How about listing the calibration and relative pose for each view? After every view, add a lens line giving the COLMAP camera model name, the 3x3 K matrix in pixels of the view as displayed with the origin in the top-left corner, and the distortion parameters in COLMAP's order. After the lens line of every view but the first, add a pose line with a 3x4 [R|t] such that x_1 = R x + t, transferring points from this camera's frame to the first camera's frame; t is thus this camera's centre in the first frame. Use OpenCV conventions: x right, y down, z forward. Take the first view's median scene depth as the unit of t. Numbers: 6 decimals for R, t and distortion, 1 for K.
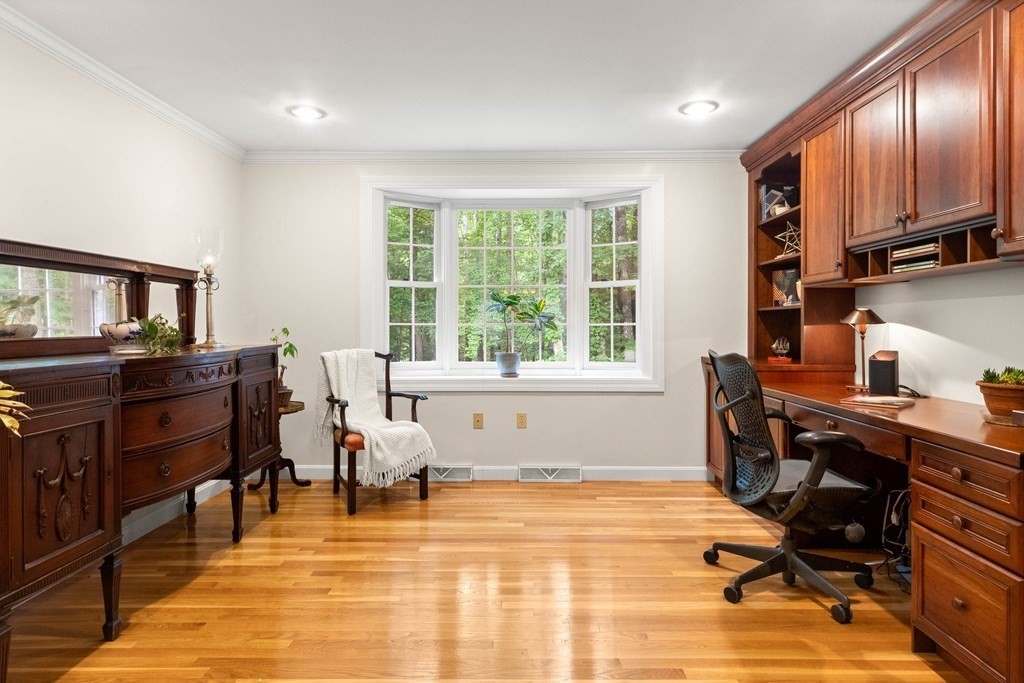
lens RADIAL K [[566.3, 0, 514.1], [0, 566.3, 335.7], [0, 0, 1]] dist [0.006509, -0.001175]
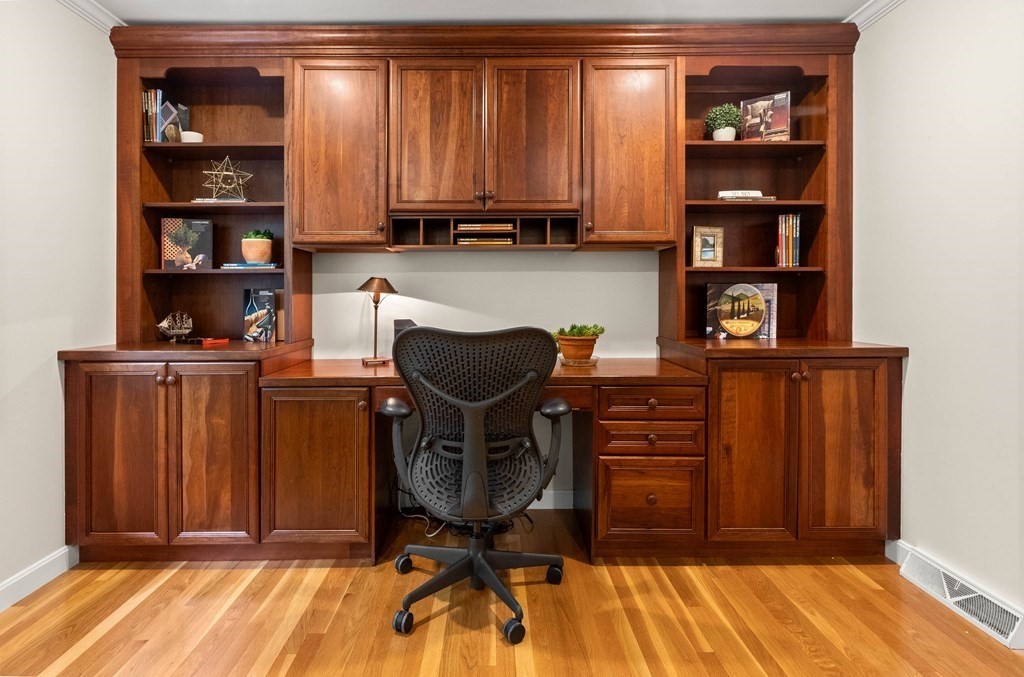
lens RADIAL K [[519.4, 0, 517.7], [0, 519.4, 303.1], [0, 0, 1]] dist [0.003109, -0.000372]
pose [[-0.012890, -0.008110, 0.999884, -0.299786], [0.021609, 0.999731, 0.008388, -0.007216], [-0.999683, 0.021715, -0.012711, 0.898948]]
